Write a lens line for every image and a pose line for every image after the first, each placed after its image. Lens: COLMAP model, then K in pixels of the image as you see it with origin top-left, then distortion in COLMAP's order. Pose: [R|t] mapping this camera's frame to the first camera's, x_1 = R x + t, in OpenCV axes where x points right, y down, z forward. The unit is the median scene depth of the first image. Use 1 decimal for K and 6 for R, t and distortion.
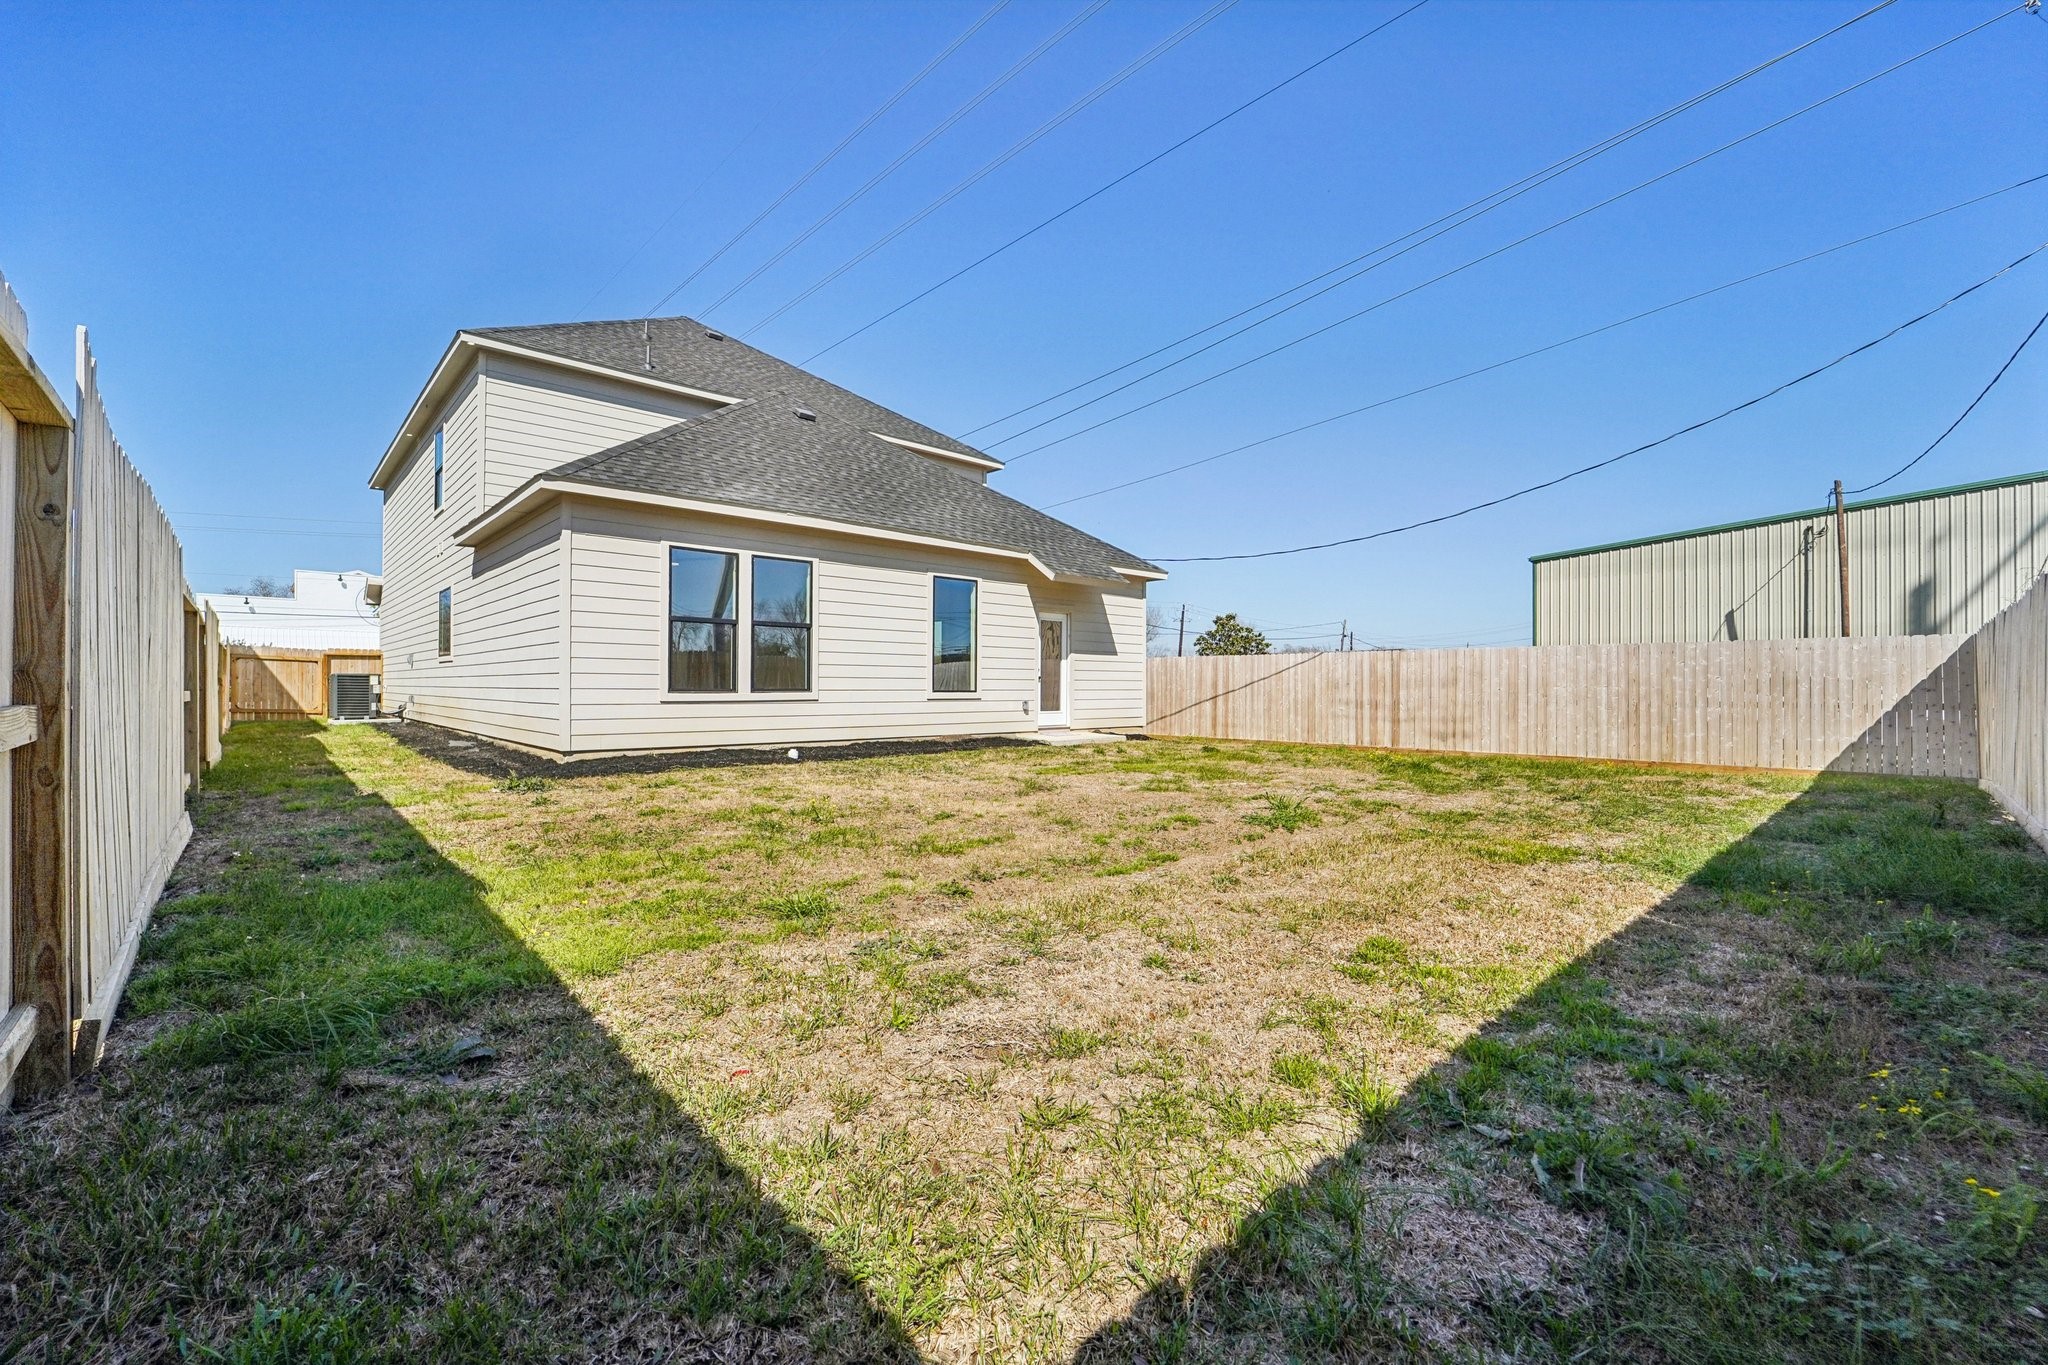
lens RADIAL K [[840.8, 0, 1025.1], [0, 840.8, 688.2], [0, 0, 1]] dist [0.002216, 0.000598]
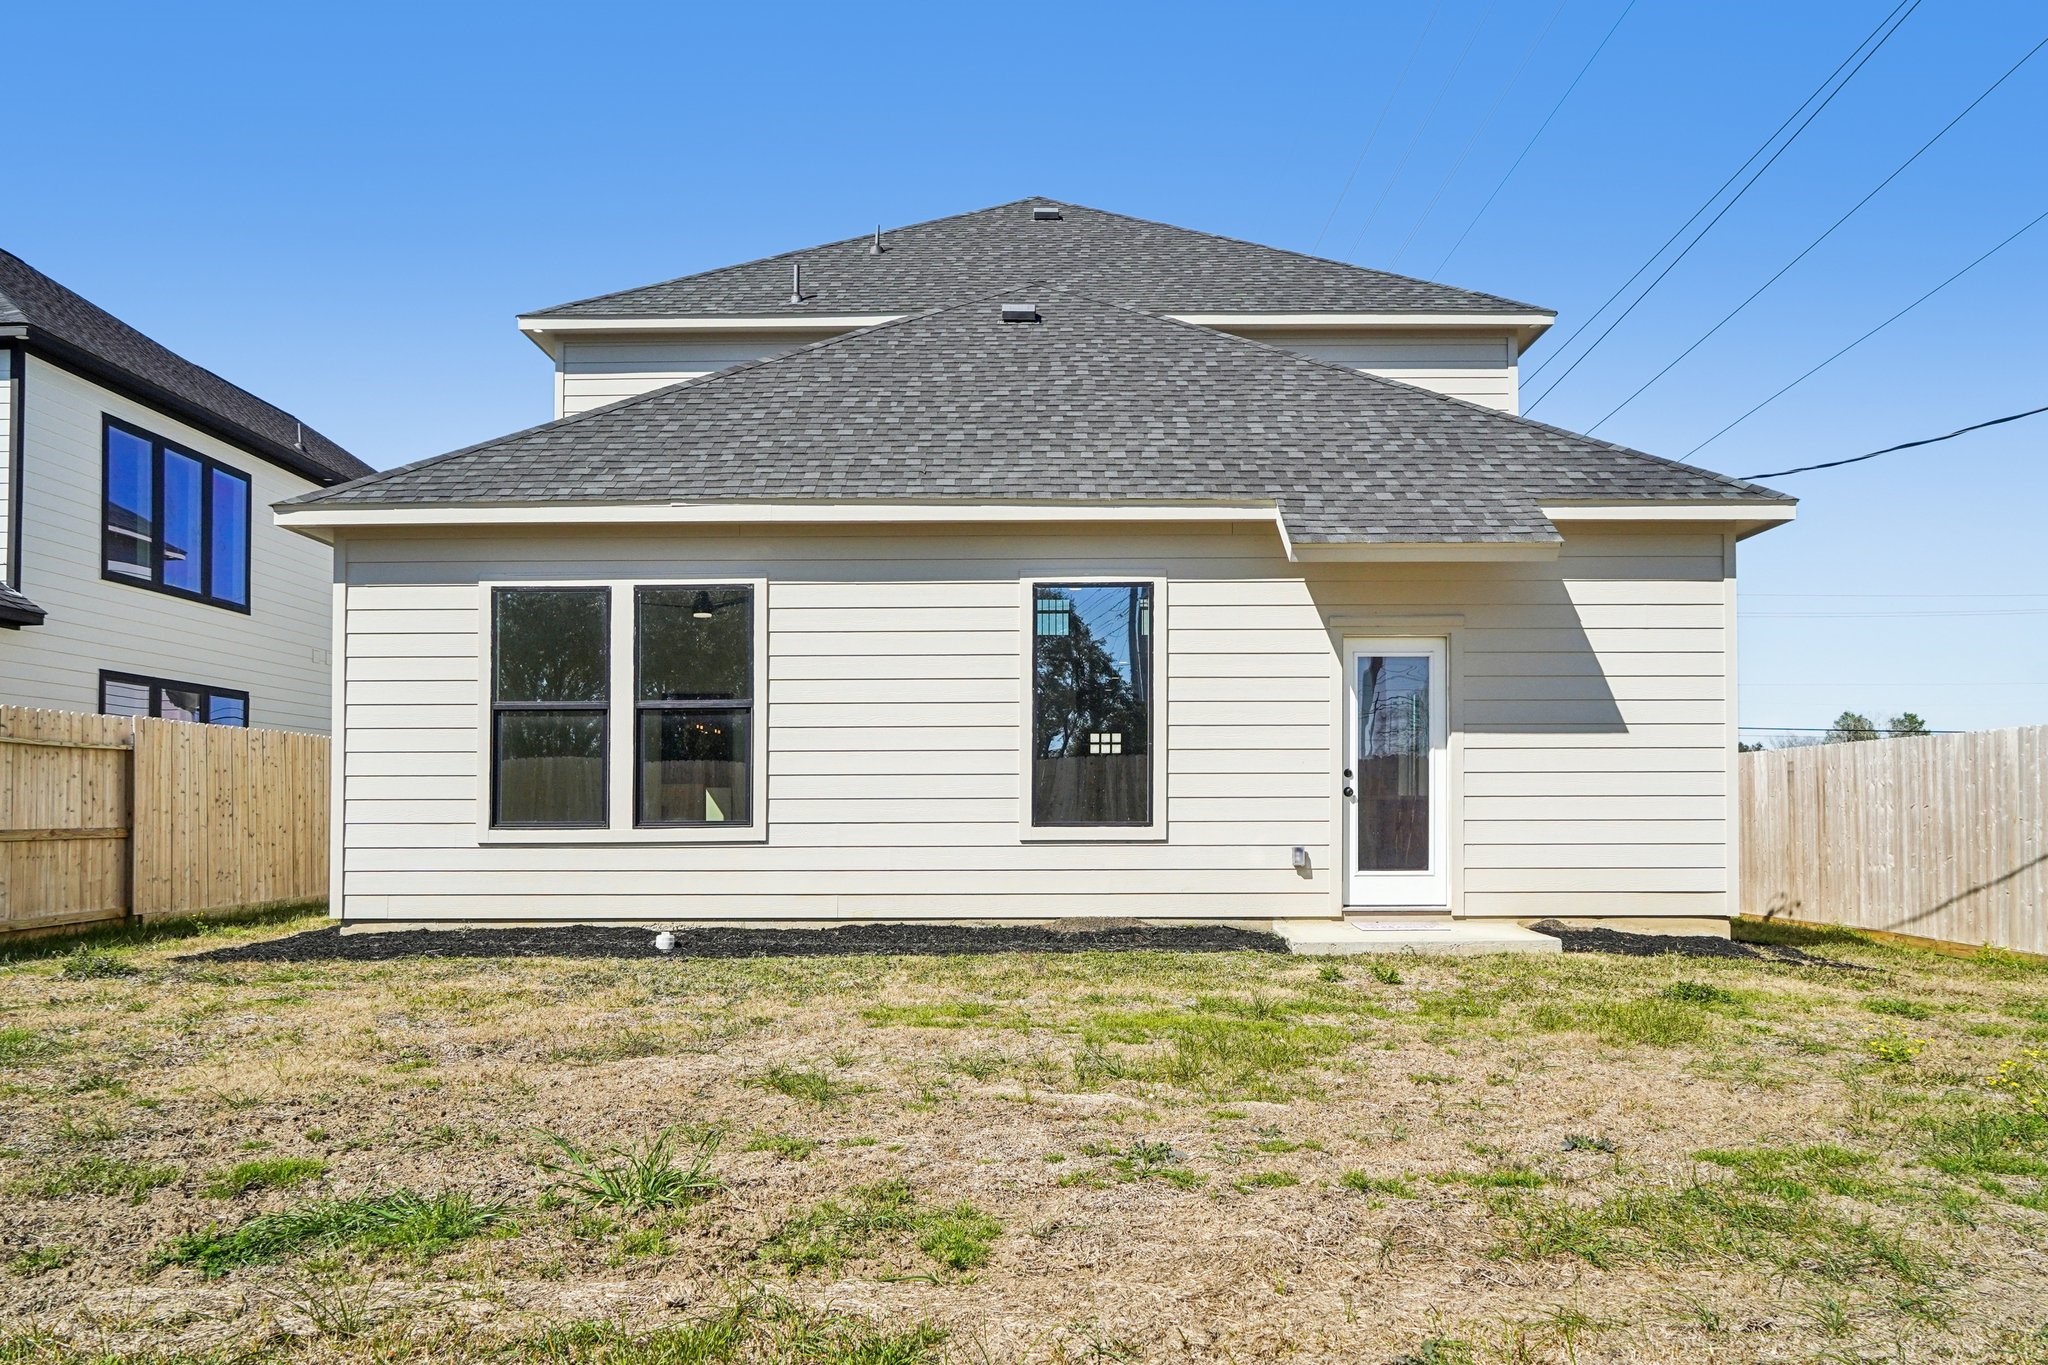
lens RADIAL K [[1463.7, 0, 1039.2], [0, 1463.7, 810.5], [0, 0, 1]] dist [-0.013125, -0.008266]
pose [[0.729949, -0.012238, -0.683392, 0.447663], [0.005220, 0.999910, -0.012331, 0.005406], [0.683482, 0.005434, 0.729947, 0.383390]]
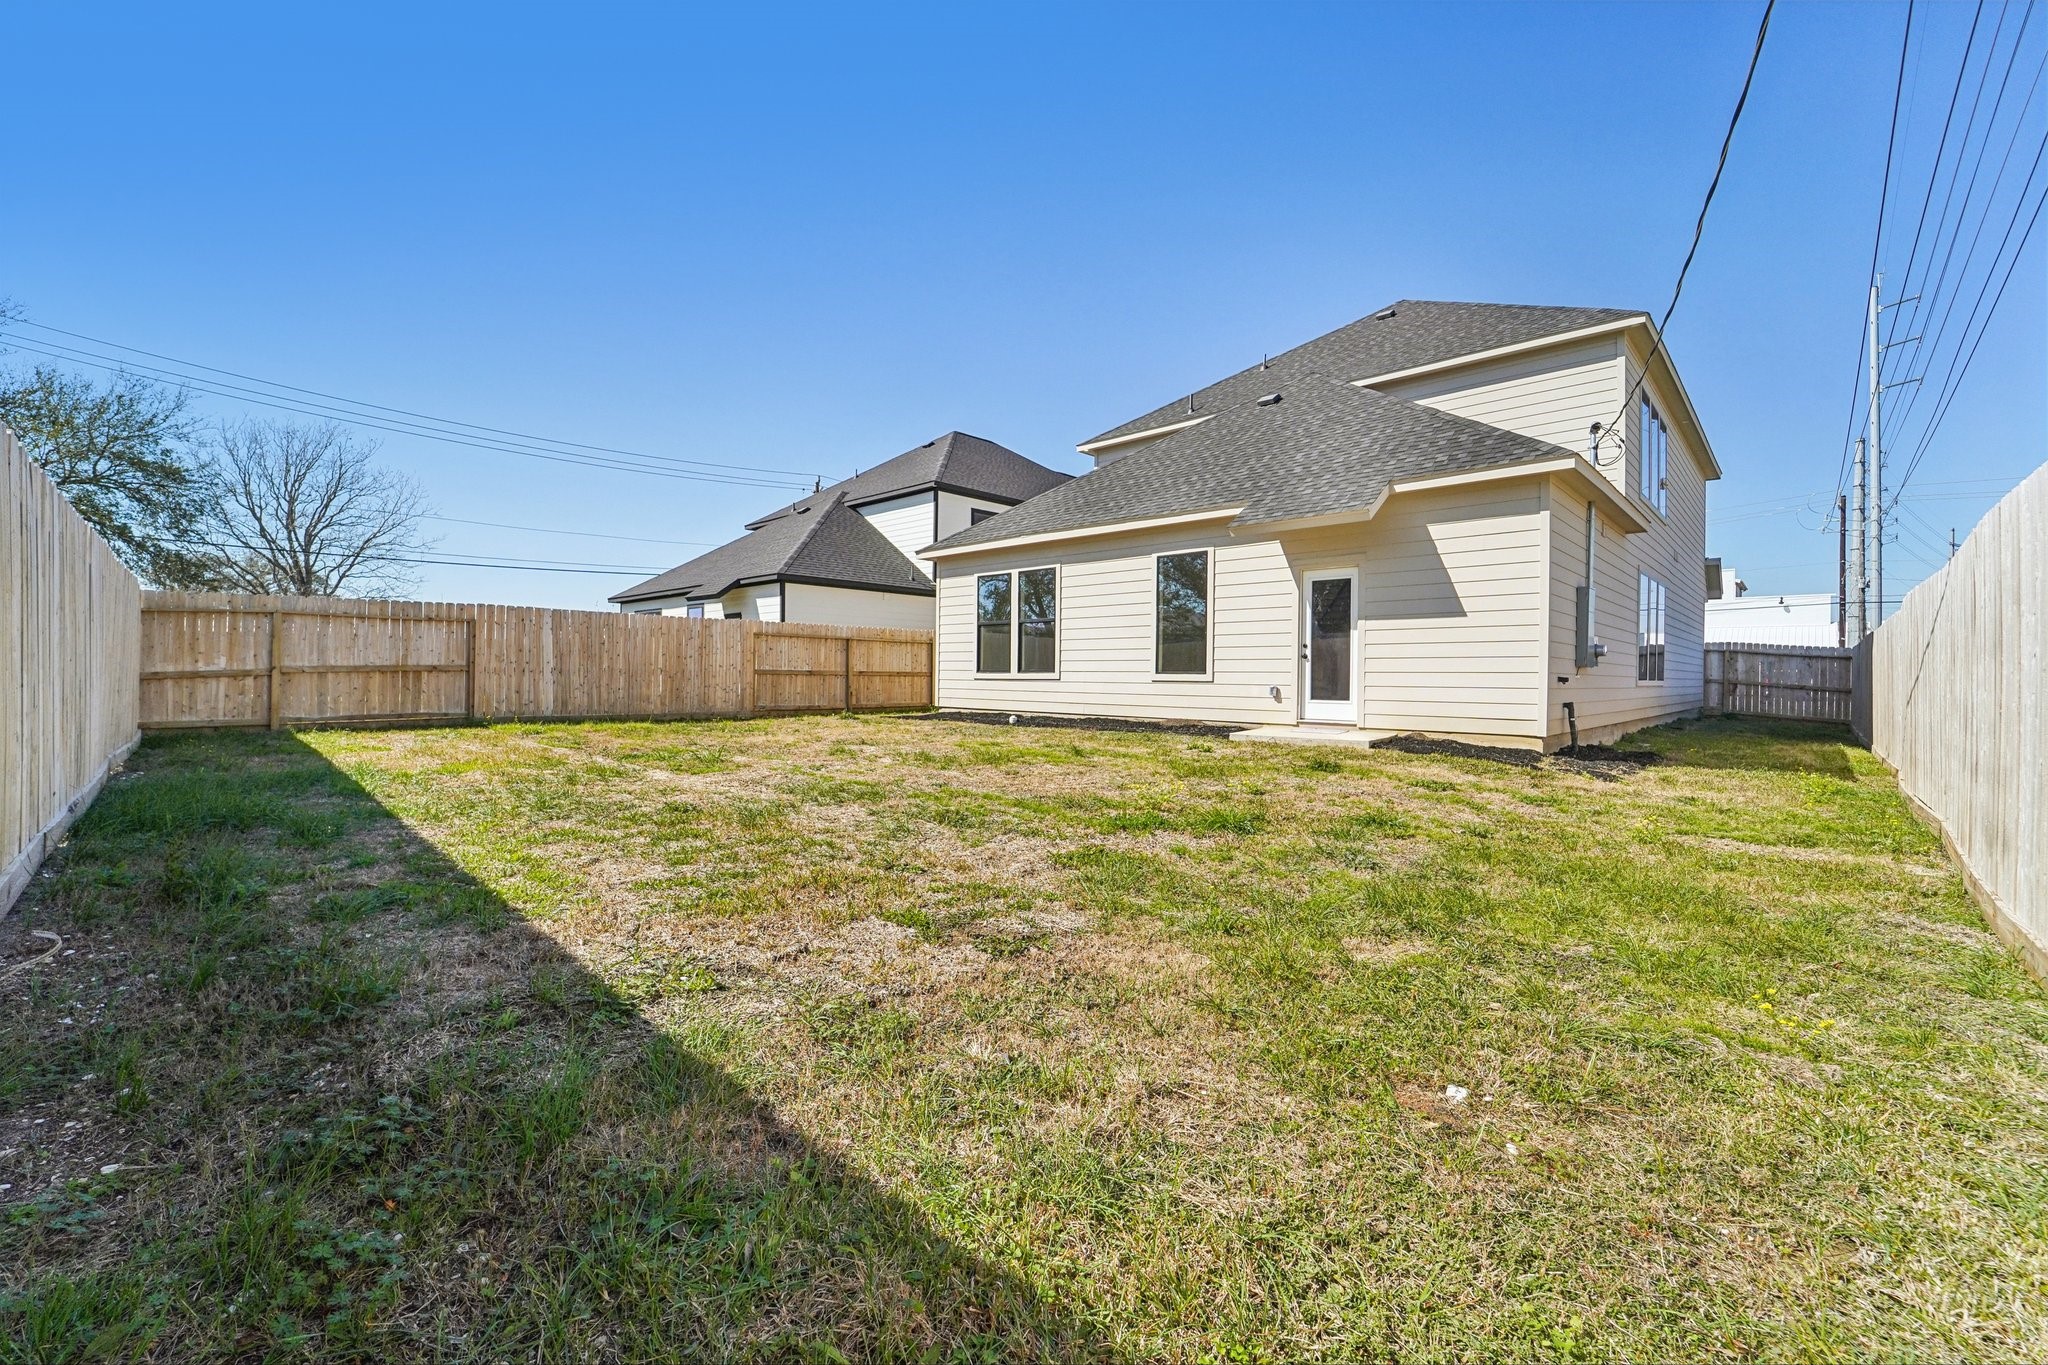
lens RADIAL K [[840.8, 0, 1033.0], [0, 840.8, 674.5], [0, 0, 1]] dist [0.002216, 0.000598]
pose [[0.062073, -0.001353, -0.998071, 0.847166], [-0.006621, 0.999977, -0.001767, 0.007956], [0.998050, 0.006718, 0.062062, 0.770174]]
